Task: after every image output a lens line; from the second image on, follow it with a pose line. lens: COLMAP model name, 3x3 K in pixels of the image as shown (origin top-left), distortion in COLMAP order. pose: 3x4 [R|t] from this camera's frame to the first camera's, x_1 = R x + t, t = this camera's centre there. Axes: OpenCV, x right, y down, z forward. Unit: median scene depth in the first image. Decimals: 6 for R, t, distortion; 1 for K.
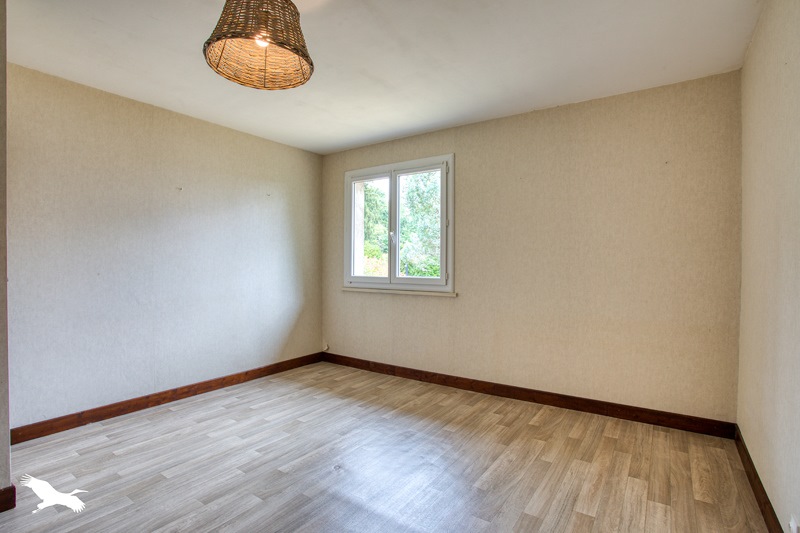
lens RADIAL K [[381.3, 0, 401.7], [0, 381.3, 263.1], [0, 0, 1]] dist [-0.041582, 0.001738]
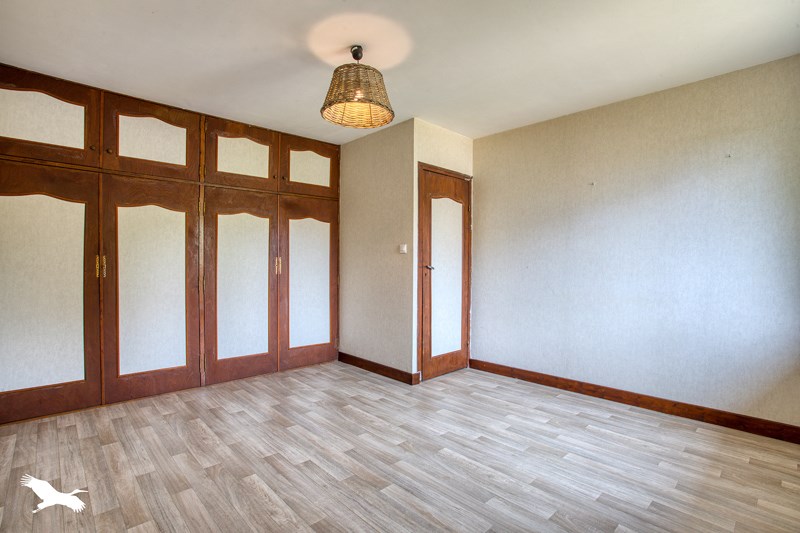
lens RADIAL K [[381.3, 0, 402.9], [0, 381.3, 271.1], [0, 0, 1]] dist [-0.041582, 0.001738]
pose [[-0.177081, 0.023594, -0.983913, 0.520358], [-0.002432, 0.999699, 0.024411, 0.008859], [0.984193, 0.006715, -0.176971, 0.742220]]
